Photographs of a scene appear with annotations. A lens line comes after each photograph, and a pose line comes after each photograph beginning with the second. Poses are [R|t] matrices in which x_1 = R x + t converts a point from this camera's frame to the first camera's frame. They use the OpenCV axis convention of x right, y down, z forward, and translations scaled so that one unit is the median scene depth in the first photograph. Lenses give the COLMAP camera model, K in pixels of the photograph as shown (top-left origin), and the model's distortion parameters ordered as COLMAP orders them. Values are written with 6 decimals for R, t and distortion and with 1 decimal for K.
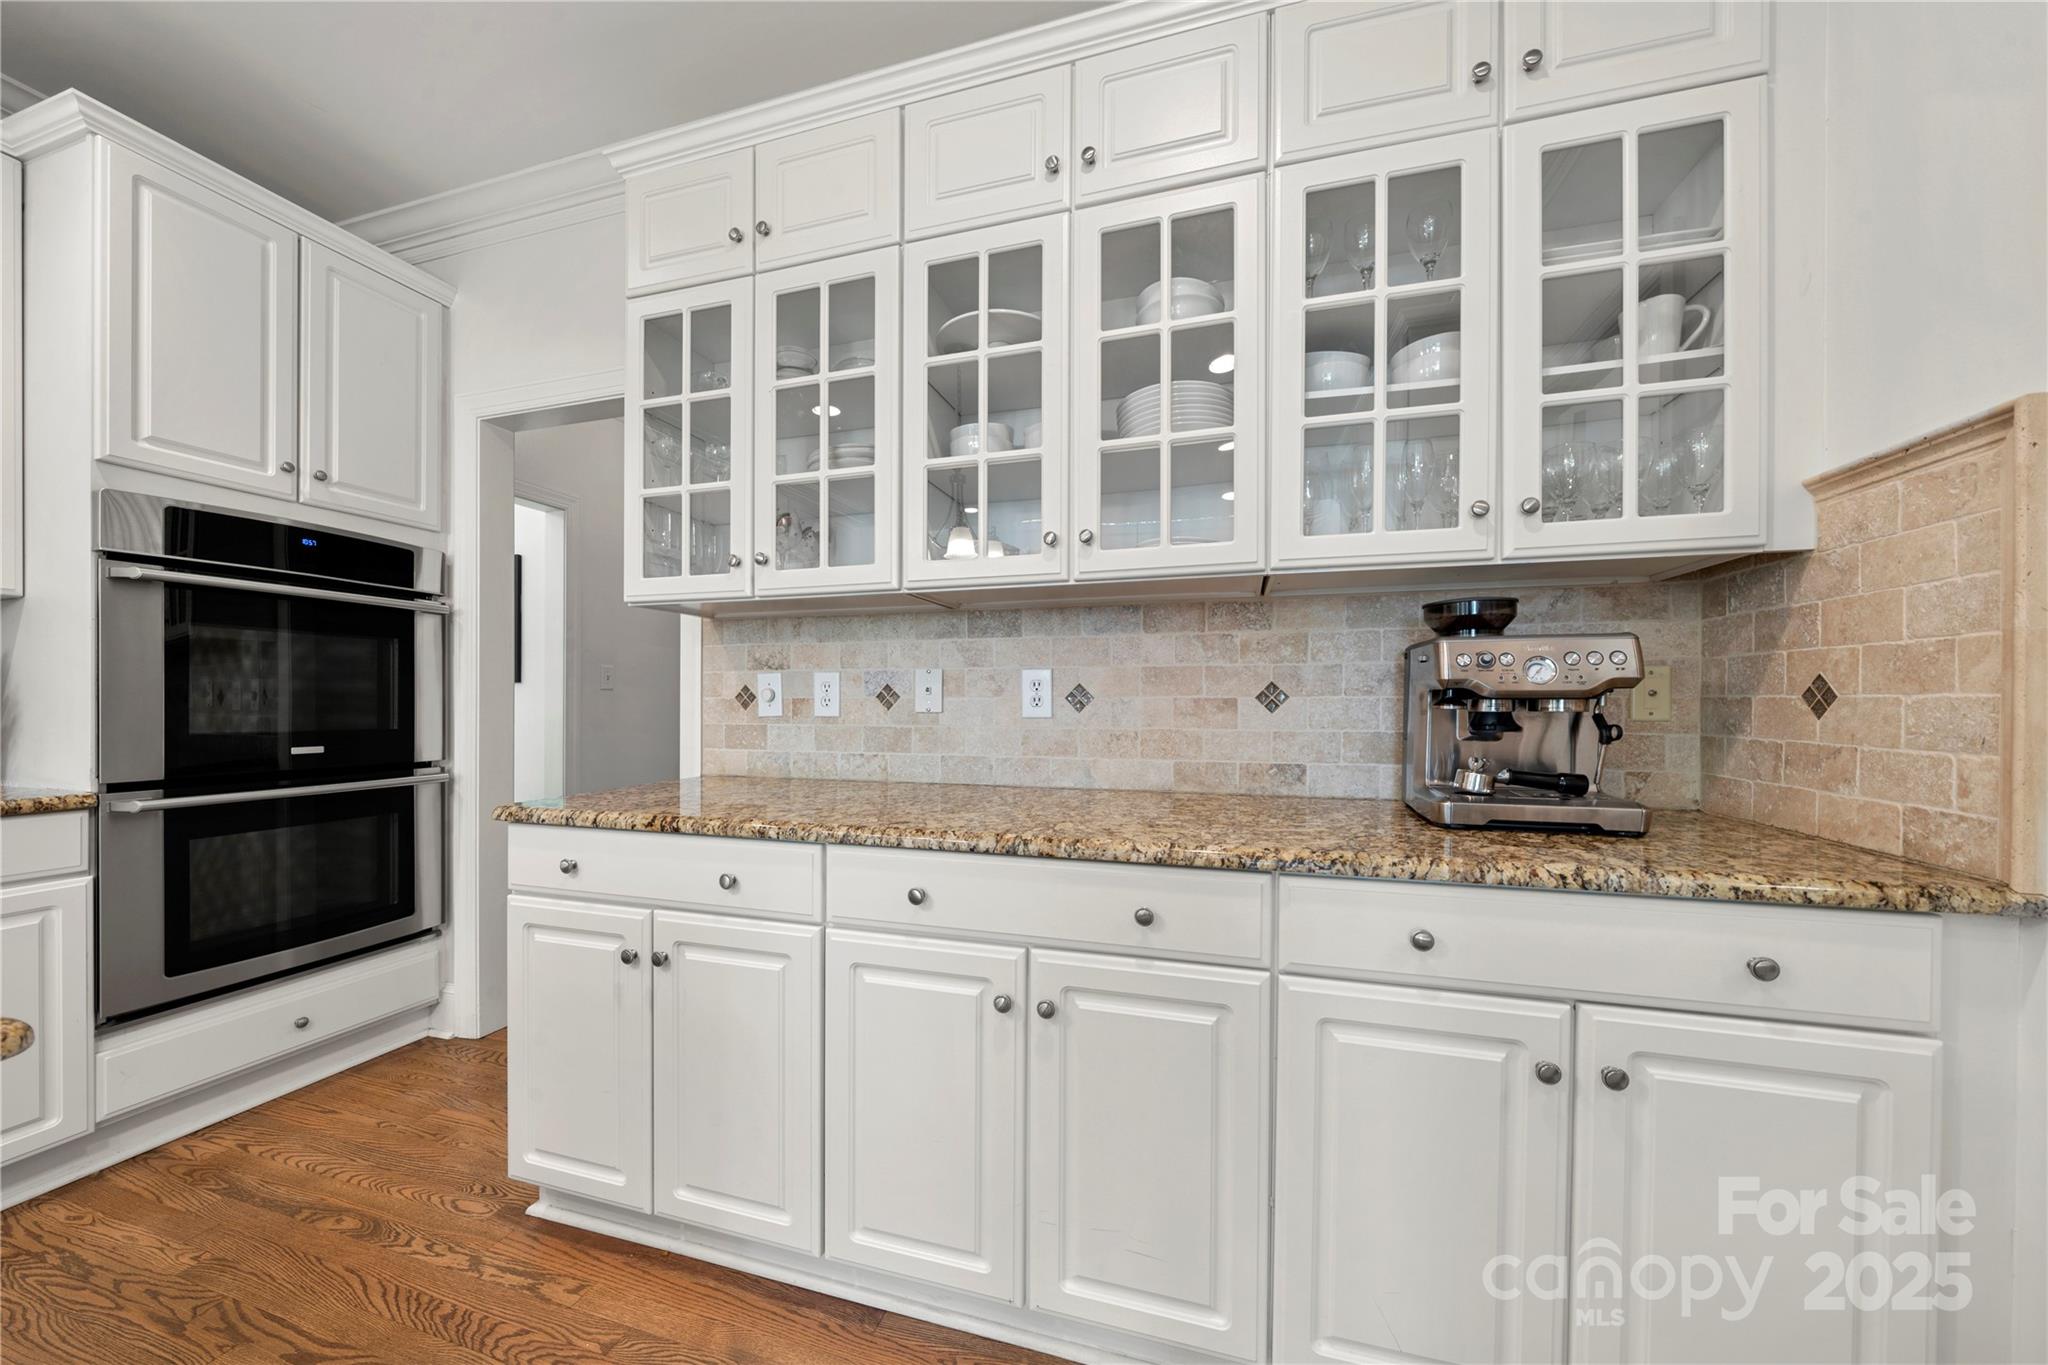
lens RADIAL K [[719.3, 0, 1021.9], [0, 719.3, 706.8], [0, 0, 1]] dist [0.000585, -0.000071]
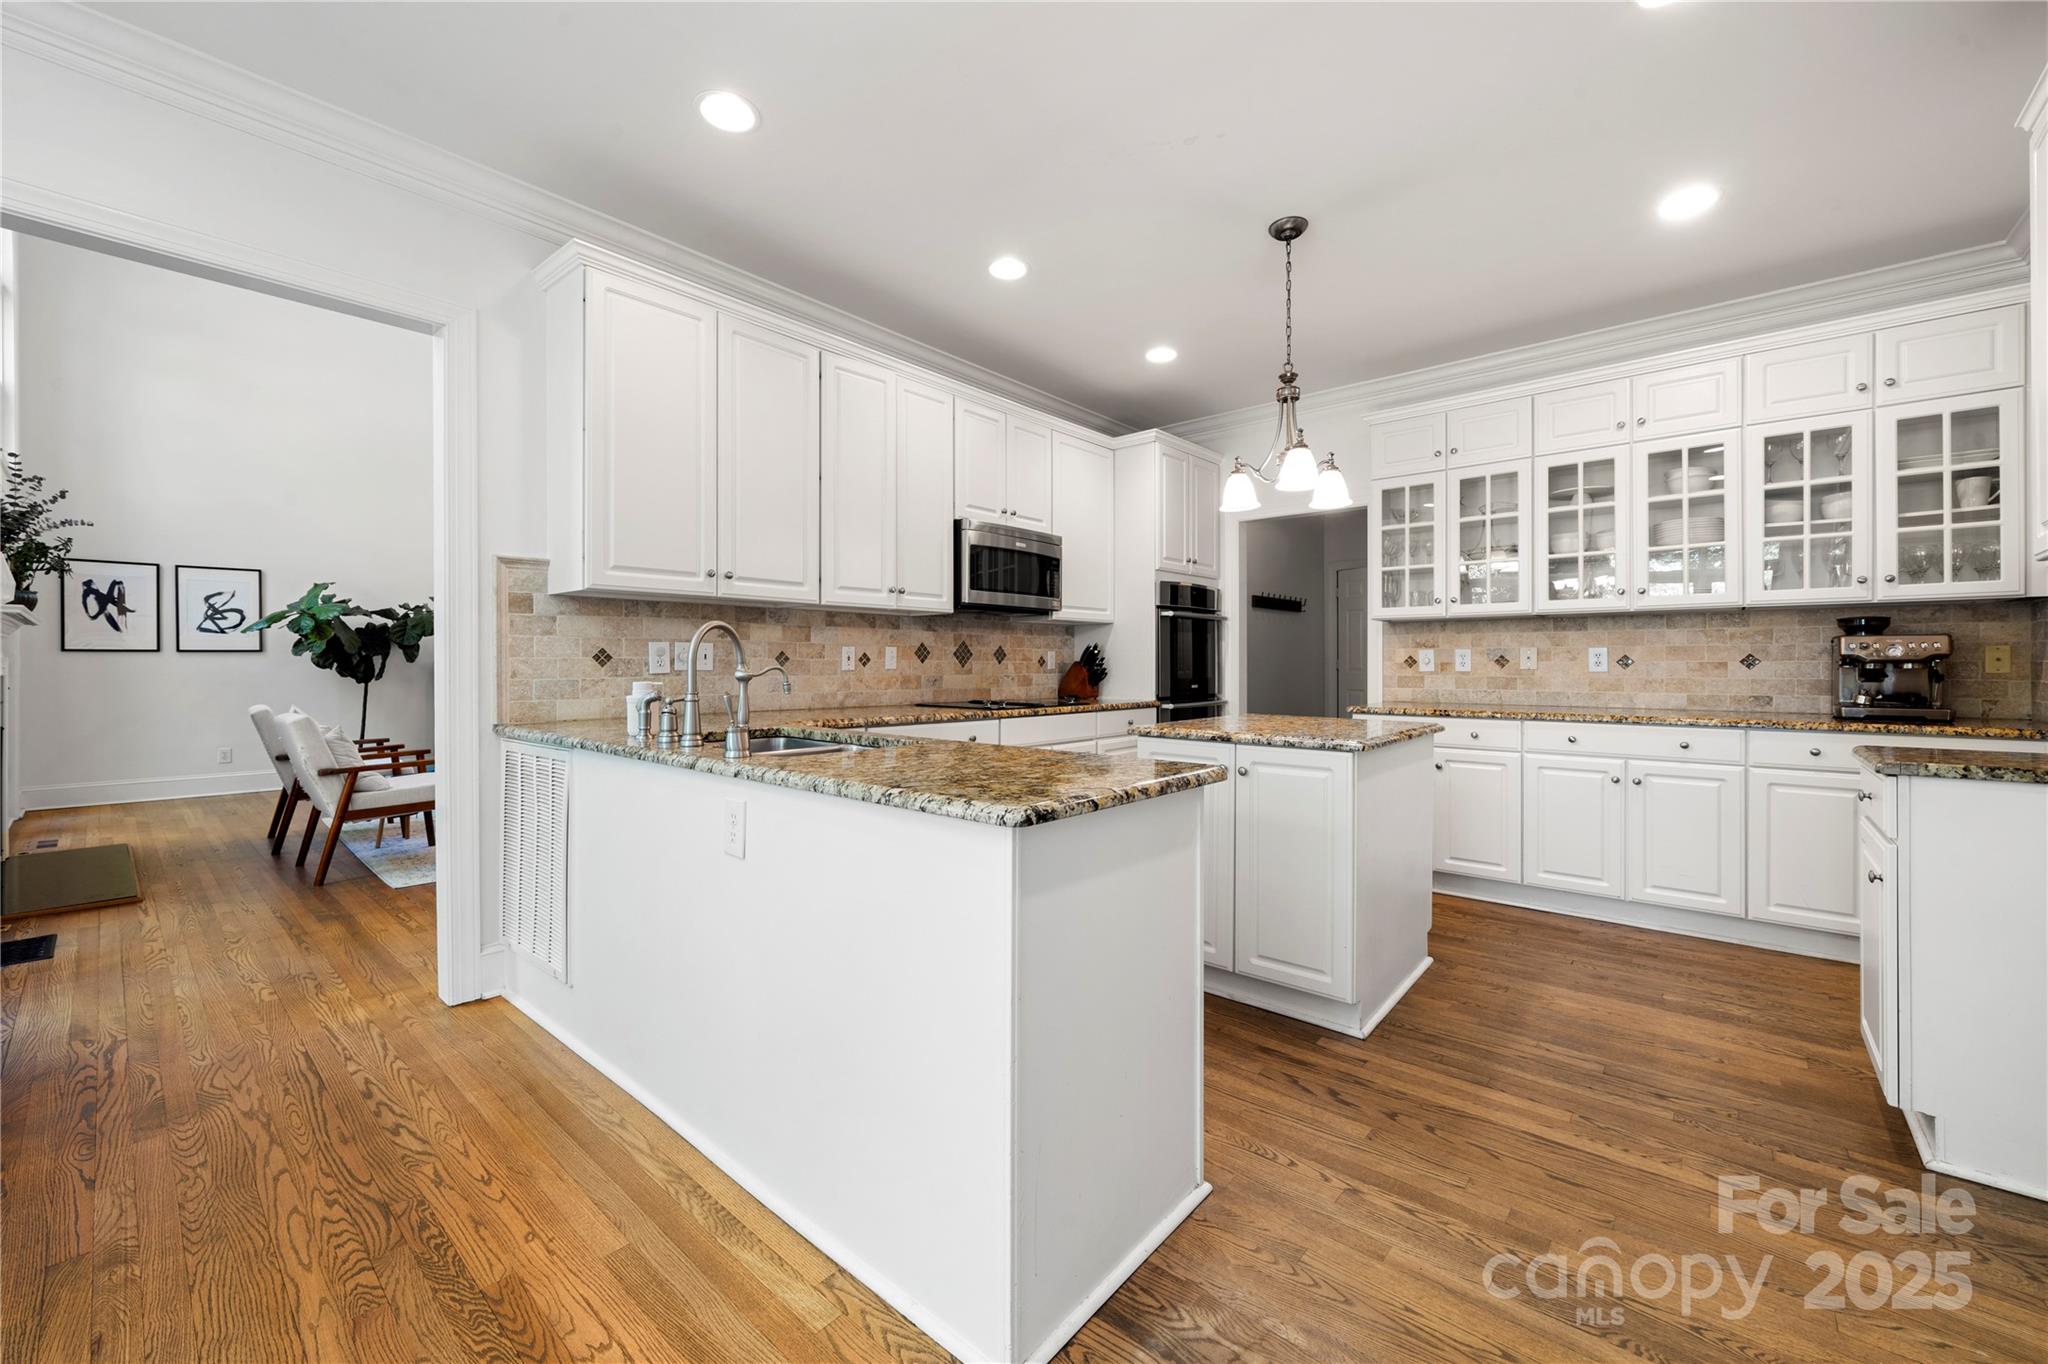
lens RADIAL K [[816.4, 0, 1019.0], [0, 816.4, 659.3], [0, 0, 1]] dist [0.001507, 0.000161]
pose [[0.912963, -0.005458, -0.408006, -0.569324], [0.002347, 0.999964, -0.008126, -0.005894], [0.408036, 0.006461, 0.912943, -1.870834]]
